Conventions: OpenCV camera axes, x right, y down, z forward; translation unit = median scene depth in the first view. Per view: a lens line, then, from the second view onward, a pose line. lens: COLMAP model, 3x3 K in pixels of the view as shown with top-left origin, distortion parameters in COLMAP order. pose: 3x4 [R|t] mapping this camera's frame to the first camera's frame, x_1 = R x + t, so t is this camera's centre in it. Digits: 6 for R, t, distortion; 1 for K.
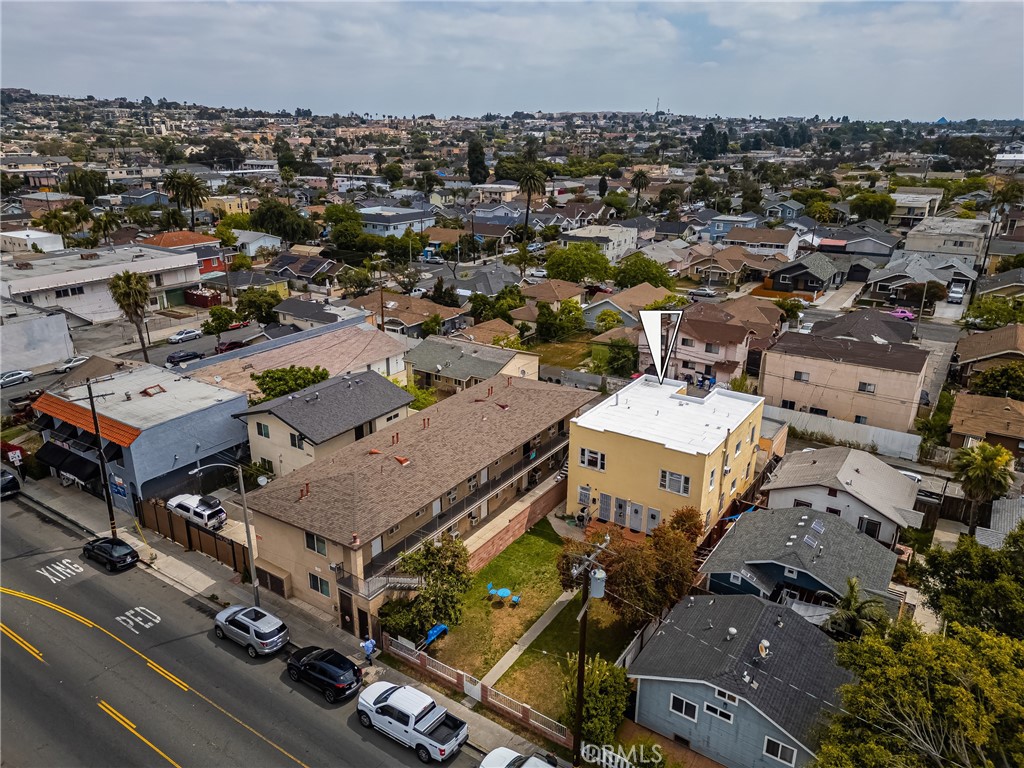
lens RADIAL K [[712.5, 0, 512.0], [0, 712.5, 384.0], [0, 0, 1]] dist [0.122635, -0.167833]
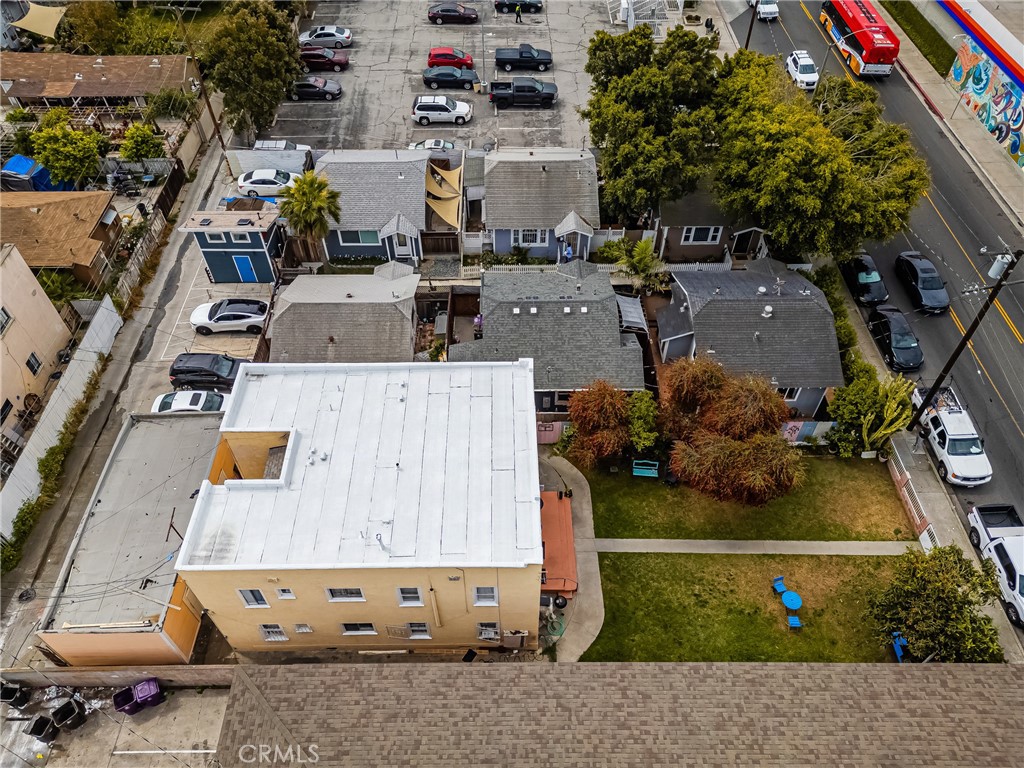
lens RADIAL K [[723.2, 0, 492.0], [0, 723.2, 380.2], [0, 0, 1]] dist [0.062397, -0.046699]
pose [[-0.554199, -0.620037, 0.555354, -0.095582], [0.290209, 0.481392, 0.827067, -0.421559], [-0.780155, 0.619528, -0.086846, 0.963869]]
